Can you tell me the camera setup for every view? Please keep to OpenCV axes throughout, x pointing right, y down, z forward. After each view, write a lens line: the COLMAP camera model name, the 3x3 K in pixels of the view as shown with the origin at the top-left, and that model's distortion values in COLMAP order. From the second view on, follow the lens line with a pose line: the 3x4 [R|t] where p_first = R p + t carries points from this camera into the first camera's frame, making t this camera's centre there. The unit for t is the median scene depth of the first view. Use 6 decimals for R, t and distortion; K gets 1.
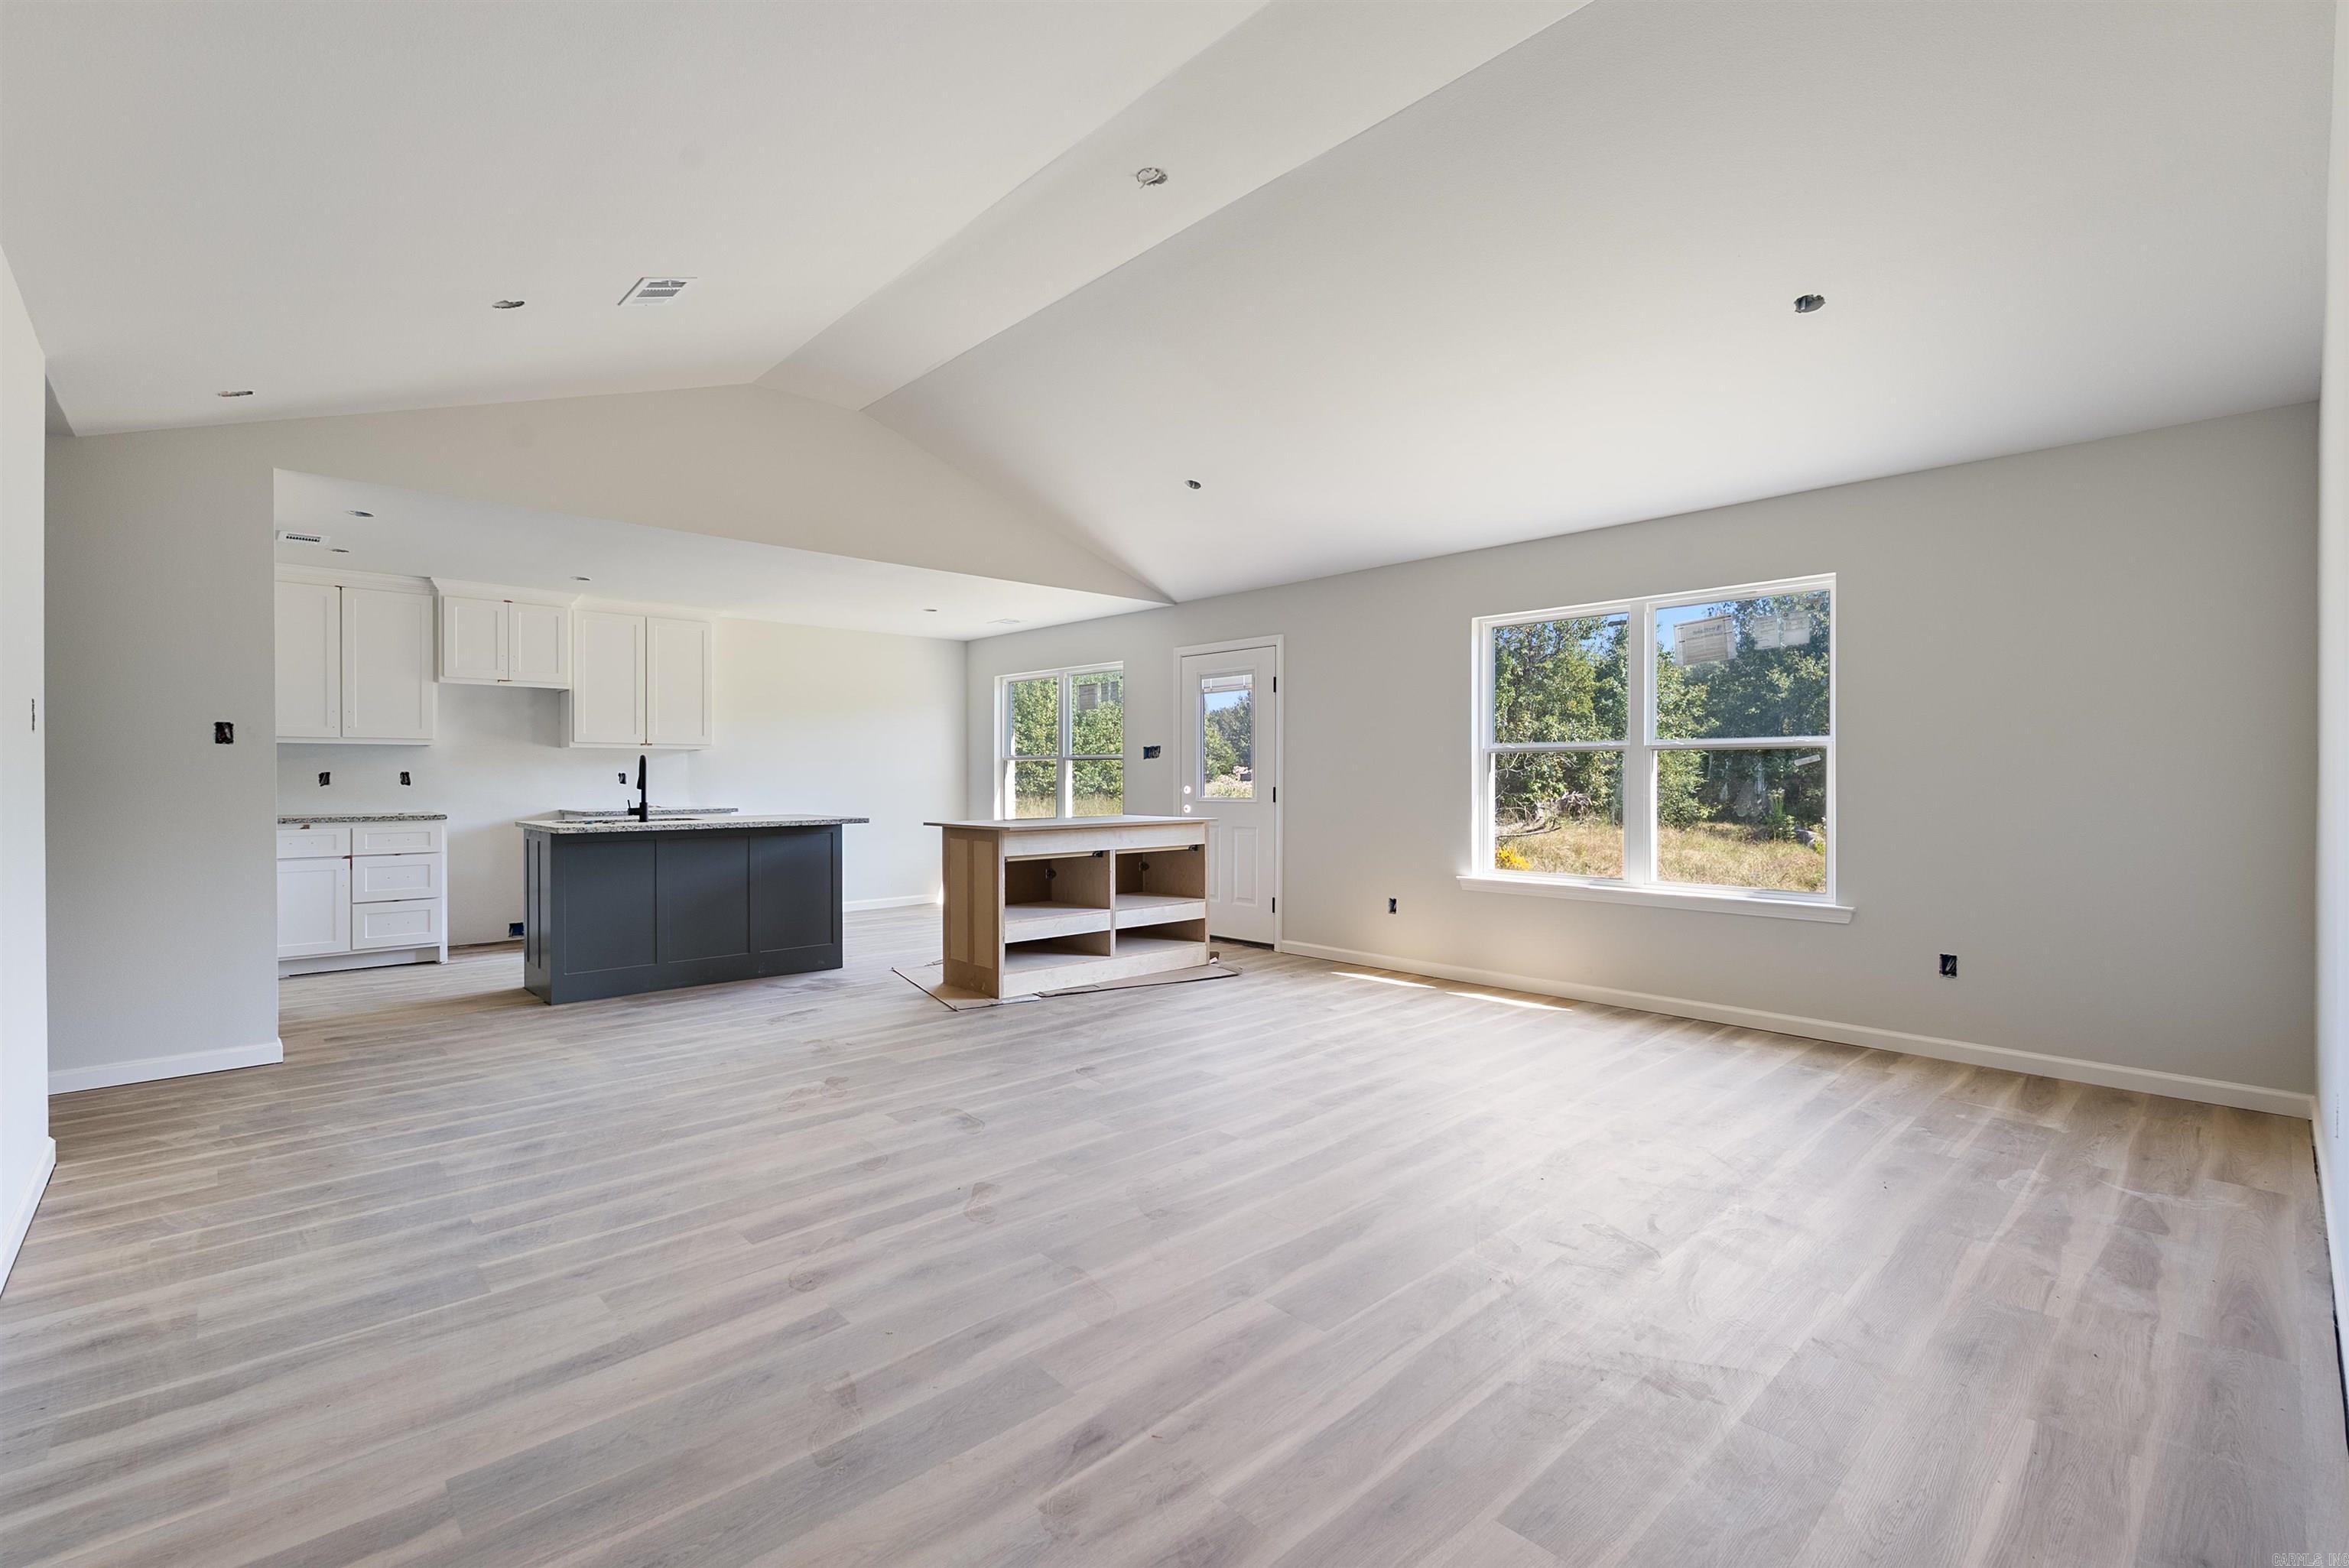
lens RADIAL K [[1046.3, 0, 1182.3], [0, 1046.3, 781.4], [0, 0, 1]] dist [-0.007796, 0.000654]
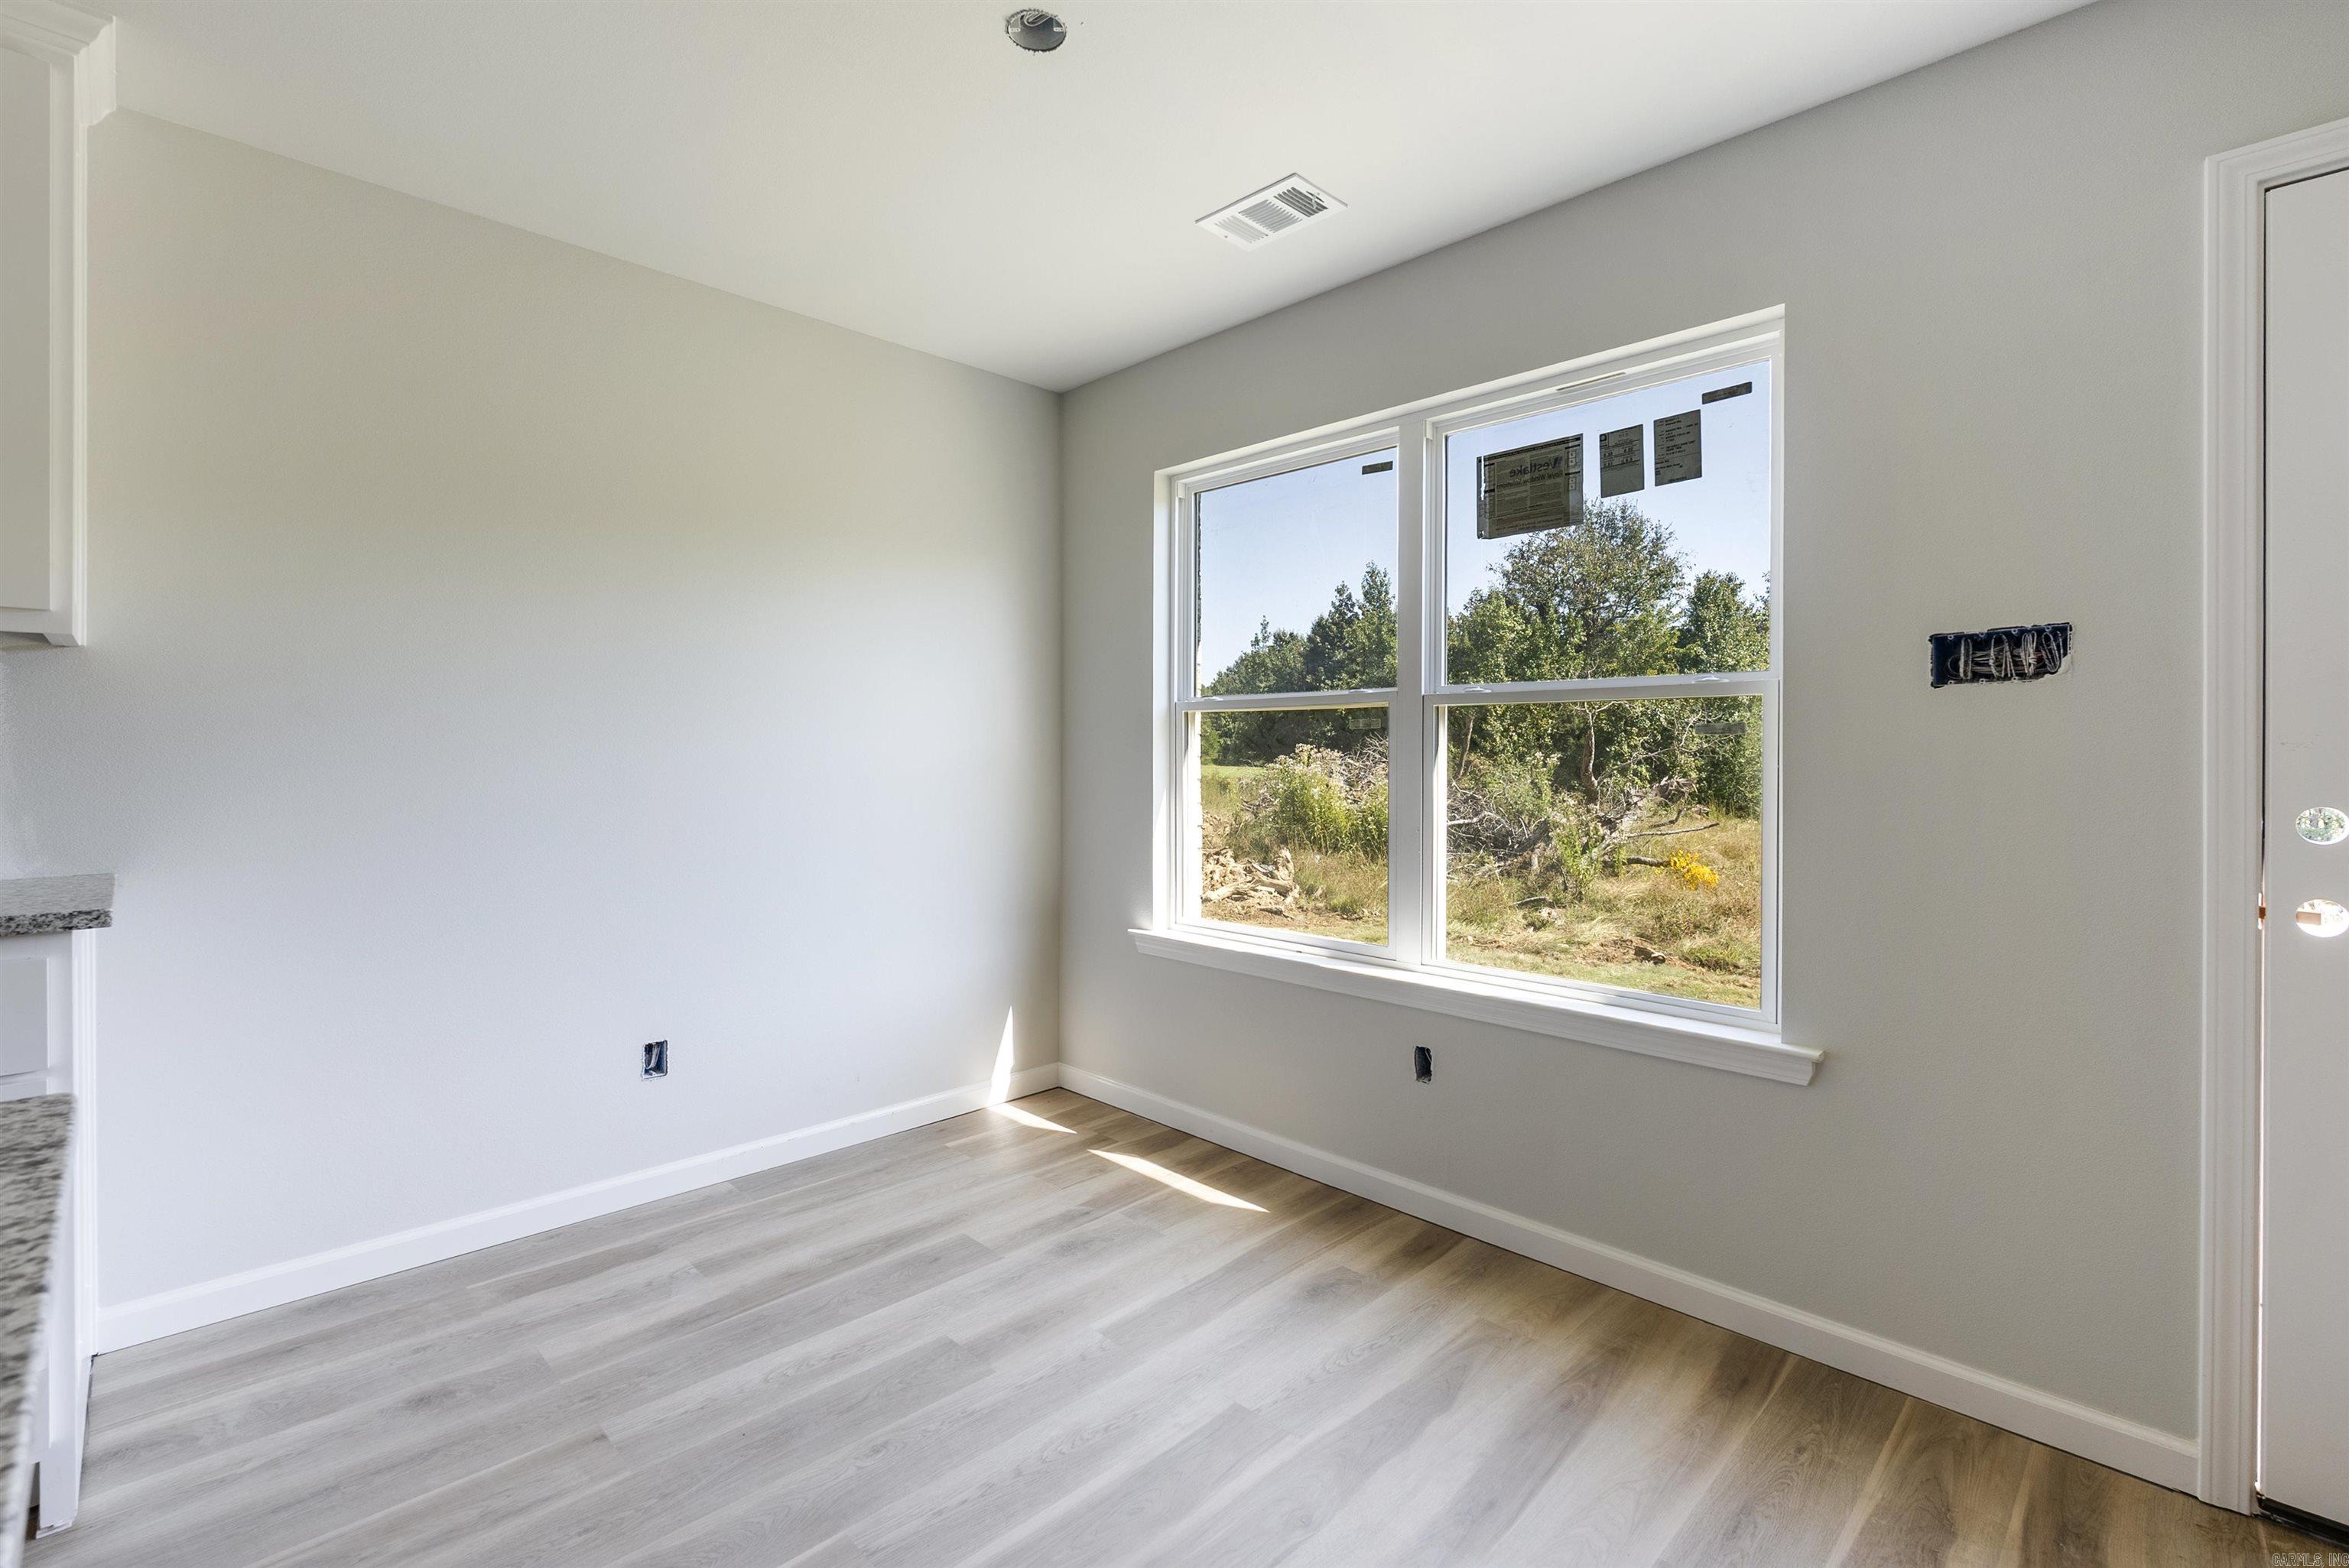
lens RADIAL K [[1046.3, 0, 1165.3], [0, 1046.3, 765.9], [0, 0, 1]] dist [-0.007796, 0.000654]
pose [[0.999789, 0.001488, 0.020464, -0.257910], [-0.001562, 0.999992, 0.003584, -0.004958], [-0.020458, -0.003615, 0.999784, 0.915621]]
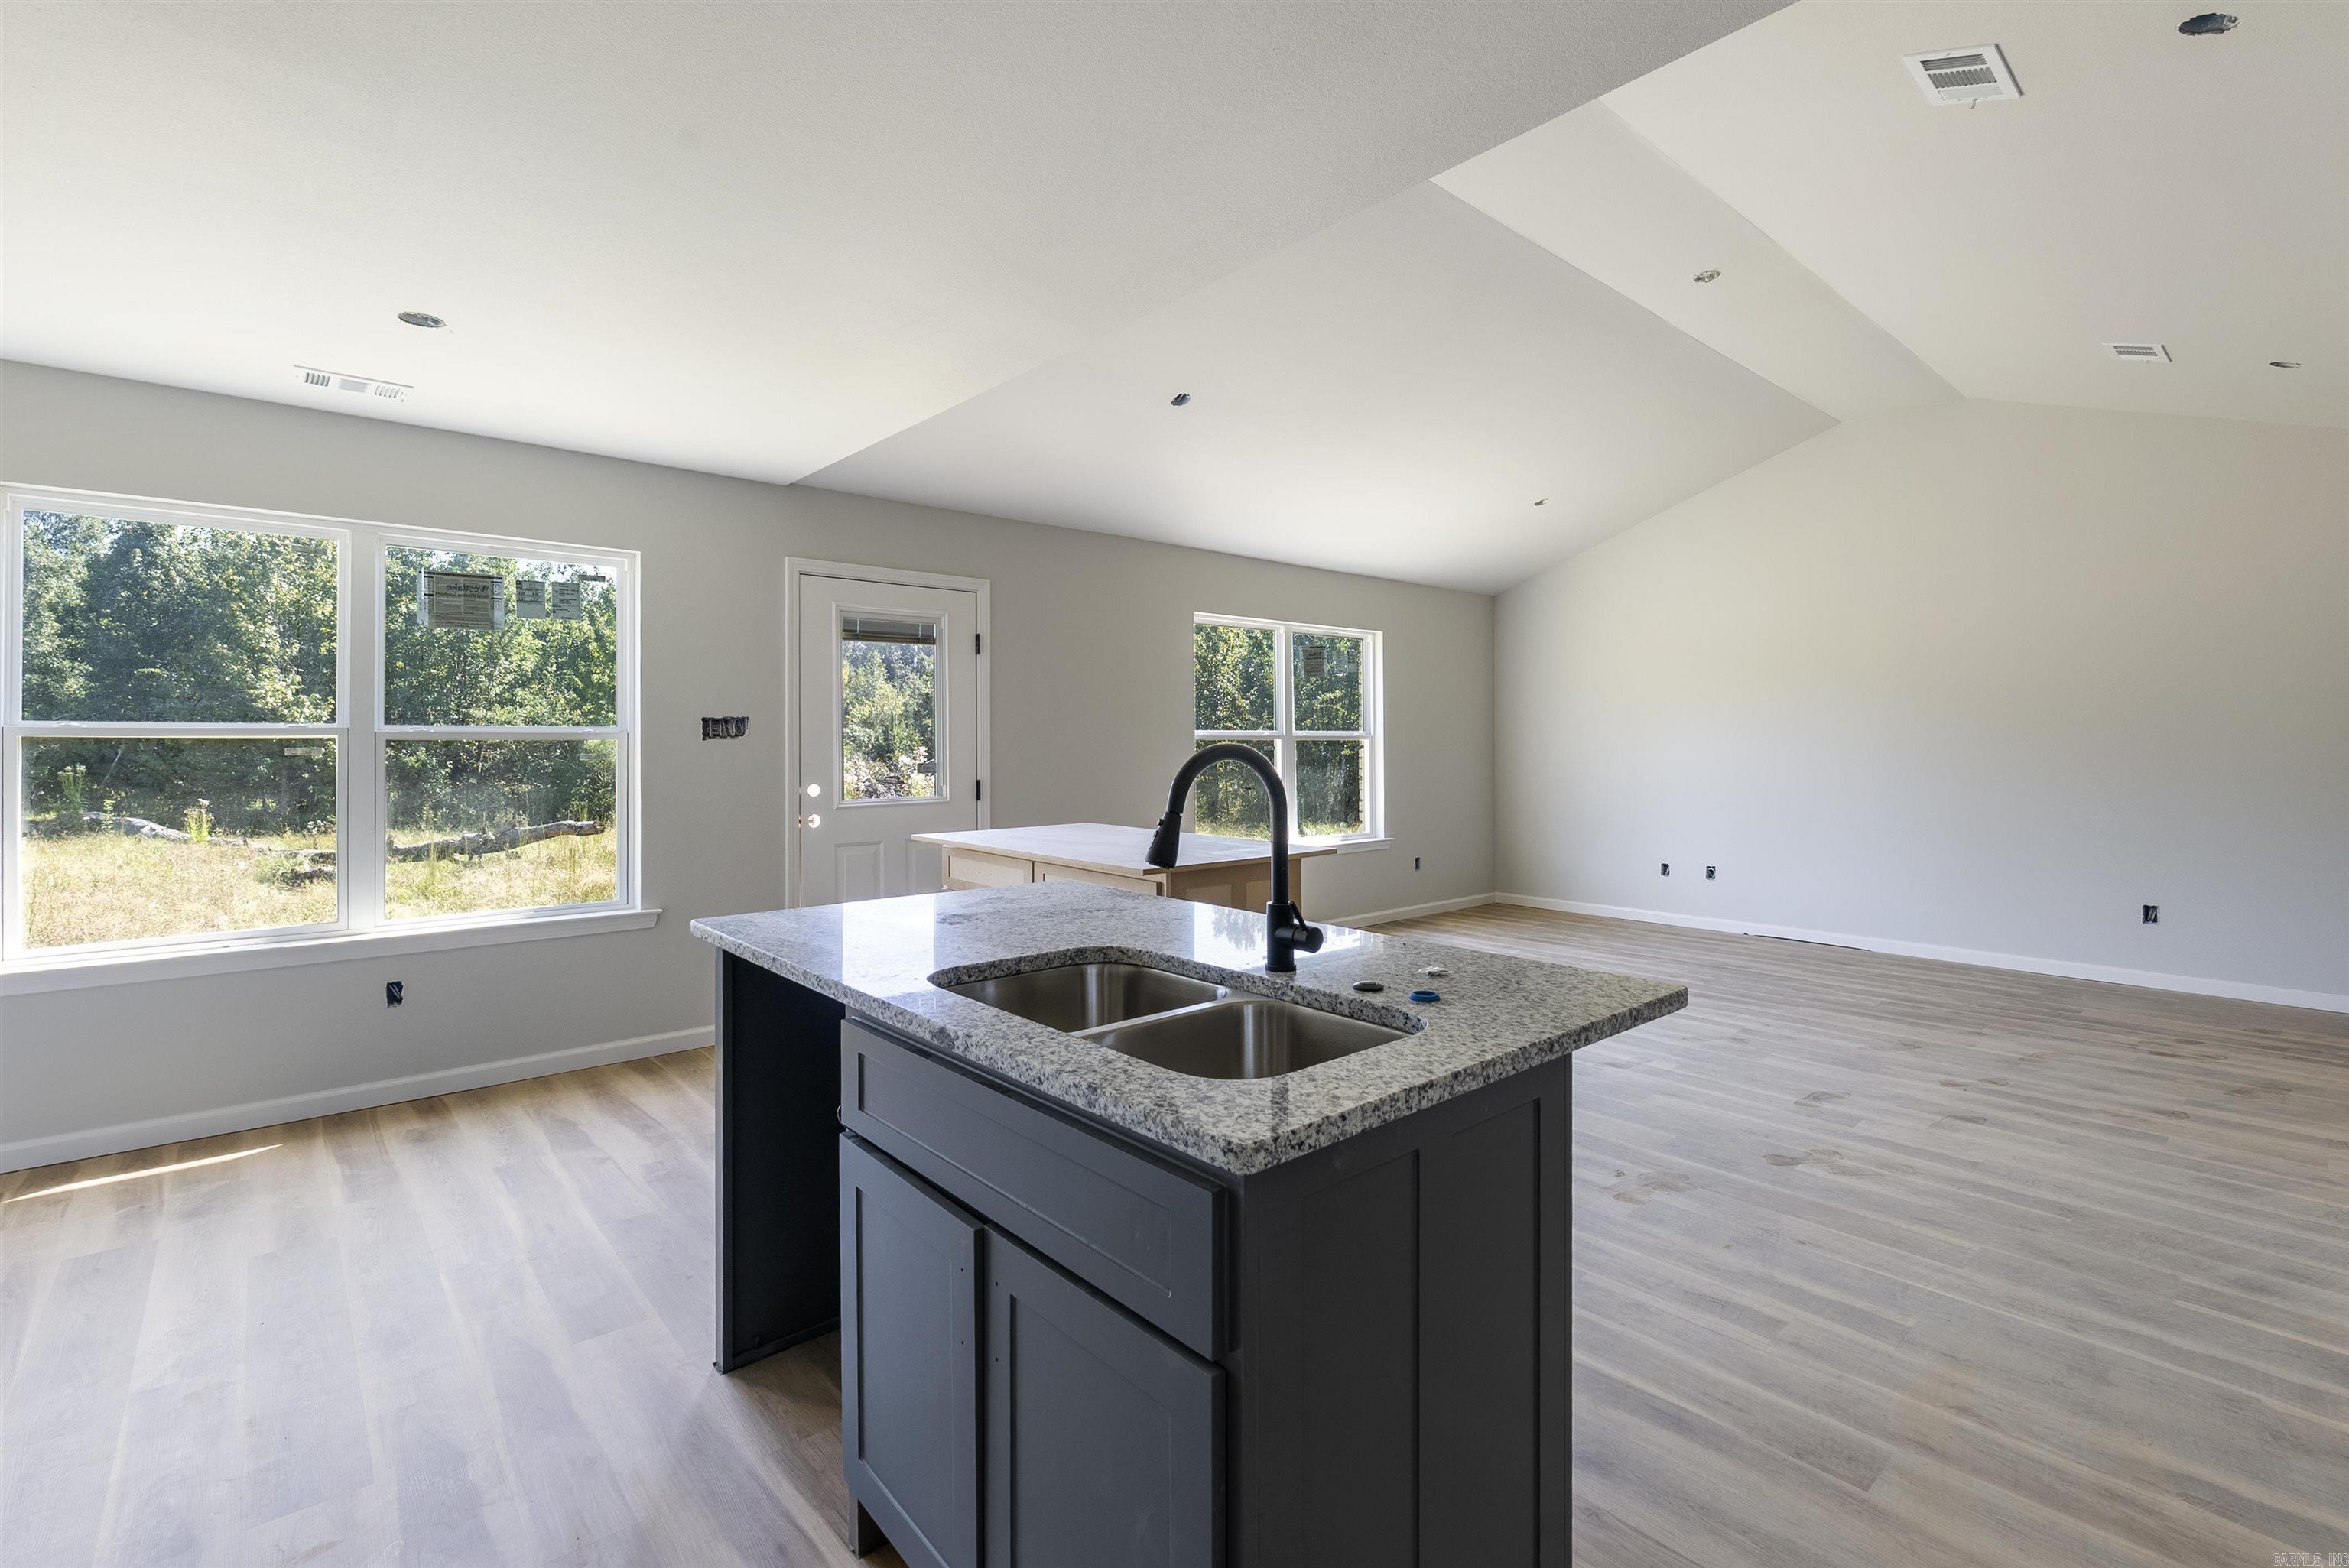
lens RADIAL K [[1046.3, 0, 1187.2], [0, 1046.3, 735.3], [0, 0, 1]] dist [-0.007796, 0.000654]
pose [[0.034242, 0.005103, 0.999401, -0.696318], [0.006143, 0.999967, -0.005317, -0.023326], [-0.999395, 0.006321, 0.034210, 0.865251]]
